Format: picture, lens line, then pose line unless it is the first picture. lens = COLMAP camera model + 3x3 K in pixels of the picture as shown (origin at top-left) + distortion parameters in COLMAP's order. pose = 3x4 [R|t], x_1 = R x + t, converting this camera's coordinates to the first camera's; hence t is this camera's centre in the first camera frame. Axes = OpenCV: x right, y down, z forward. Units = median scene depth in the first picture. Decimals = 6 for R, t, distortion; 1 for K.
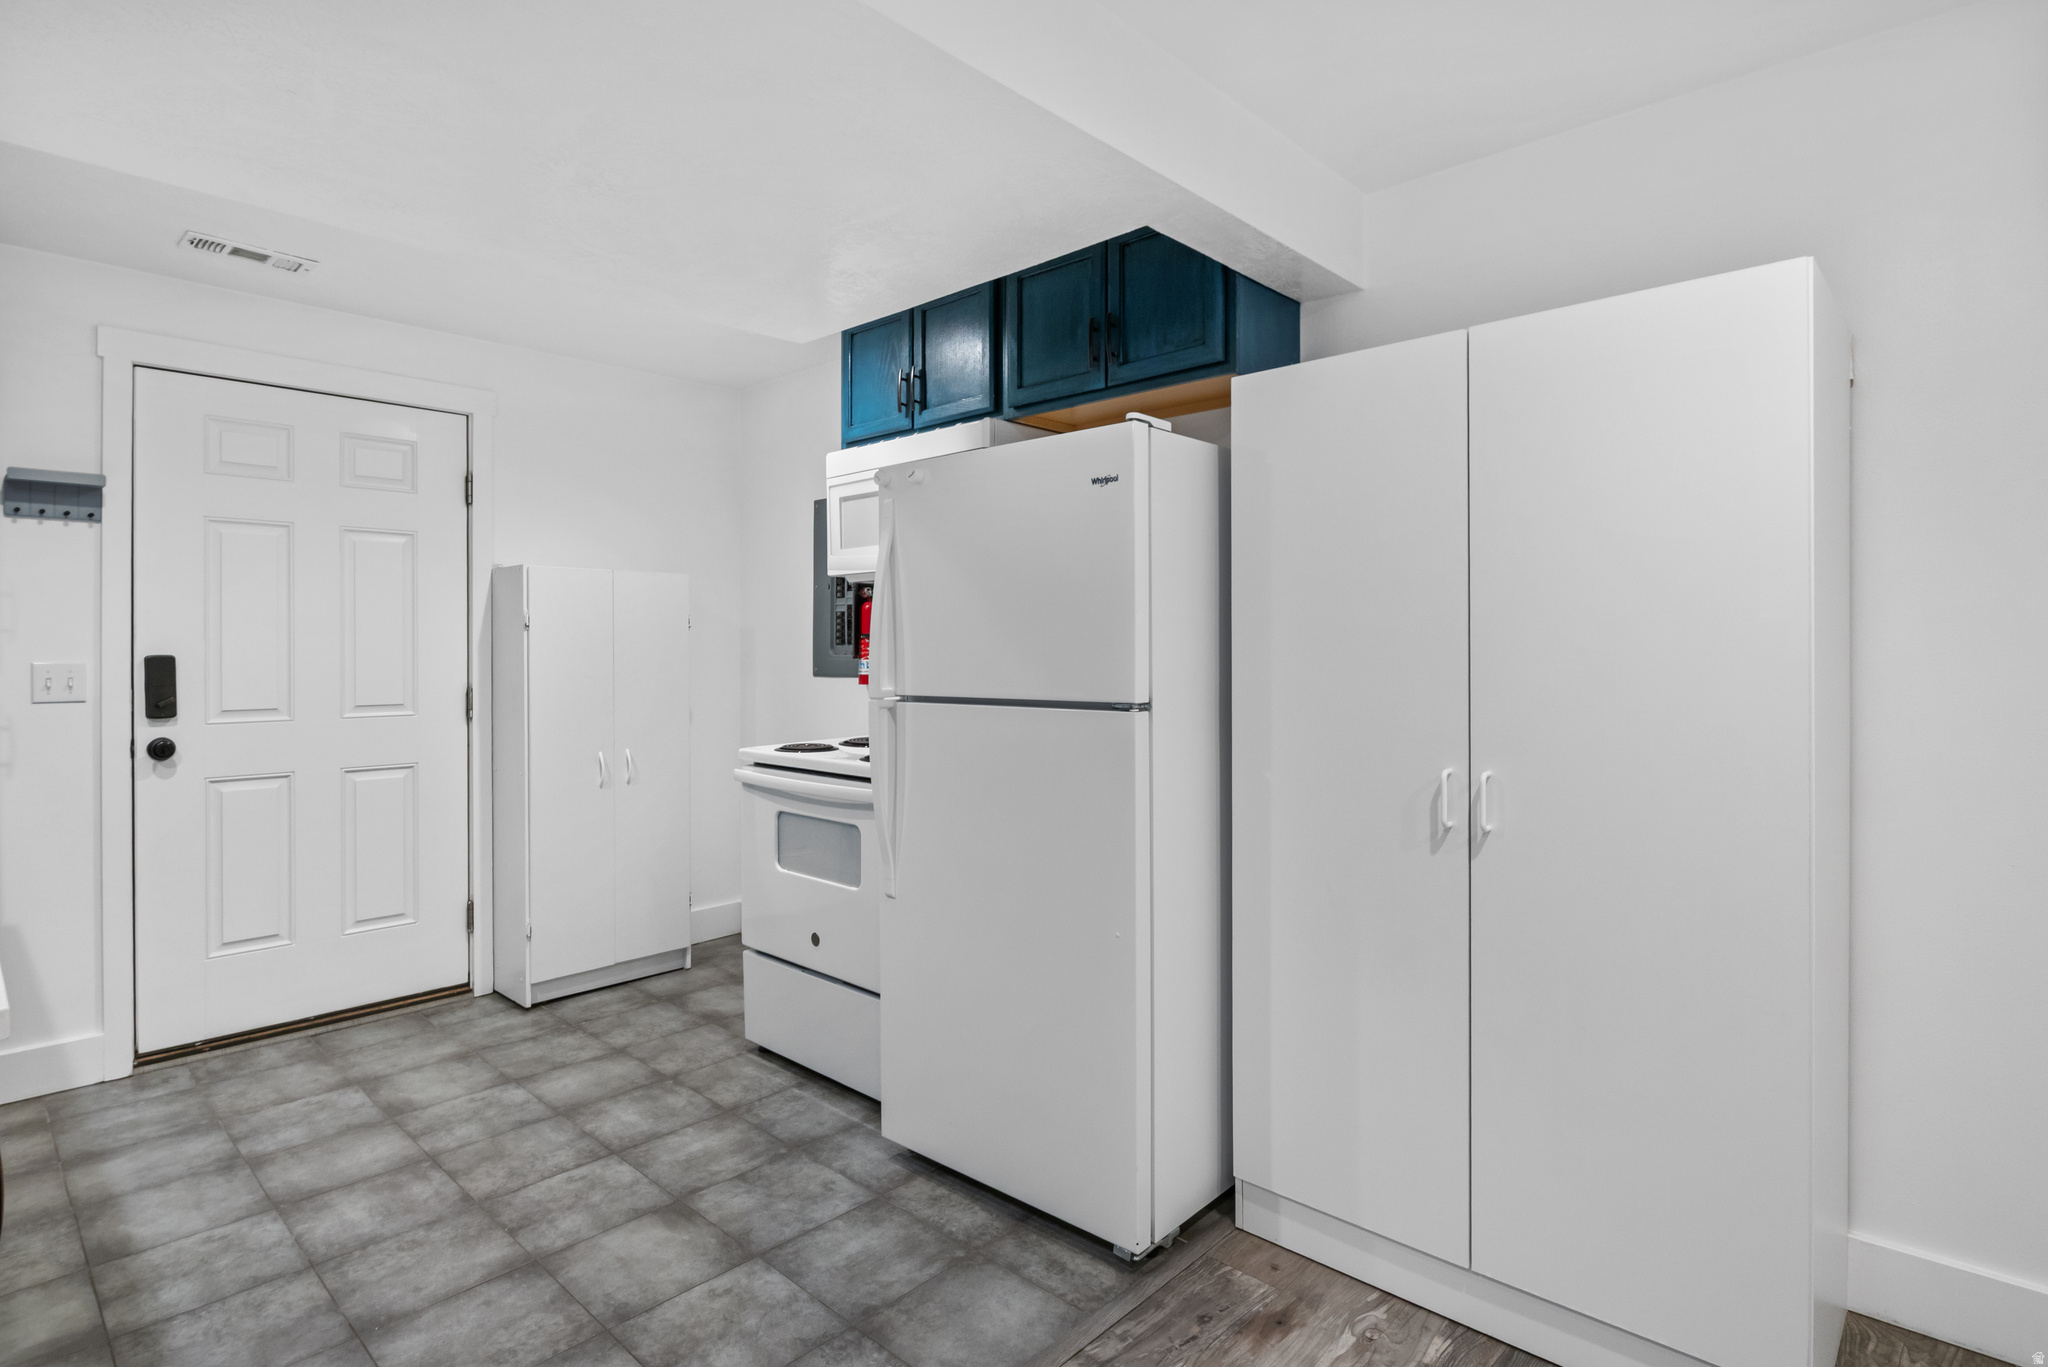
lens RADIAL K [[1022.5, 0, 1032.4], [0, 1022.5, 651.7], [0, 0, 1]] dist [-0.013773, -0.001585]
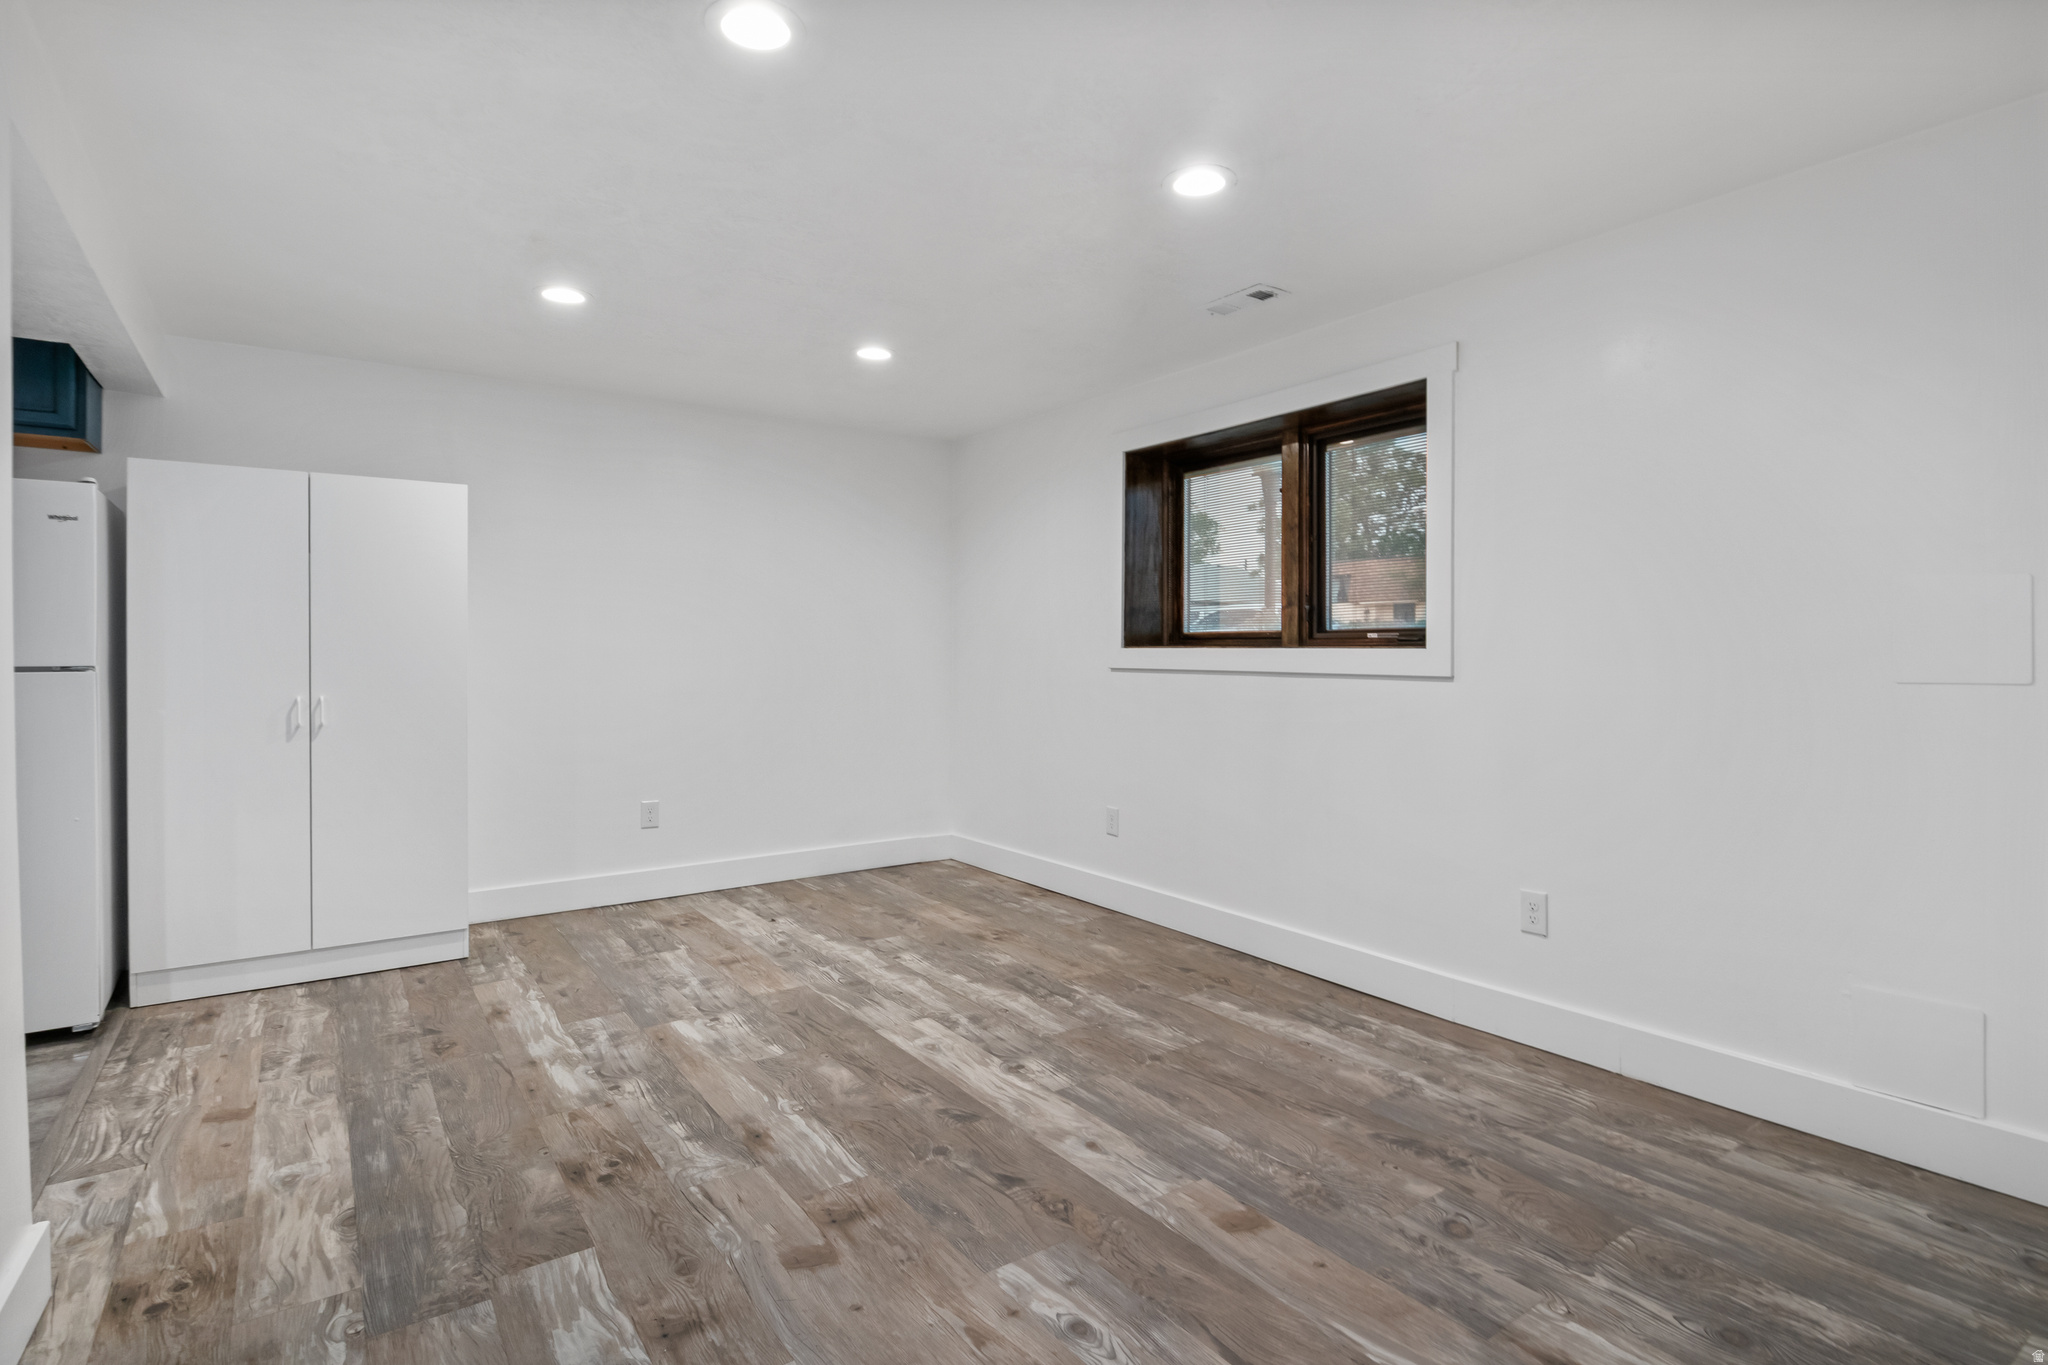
lens RADIAL K [[1022.5, 0, 1031.9], [0, 1022.5, 668.9], [0, 0, 1]] dist [-0.013773, -0.001585]
pose [[0.208219, -0.016123, 0.977949, -1.178974], [-0.004391, 0.999839, 0.017419, 0.023161], [-0.978072, -0.007921, 0.208114, -0.763988]]
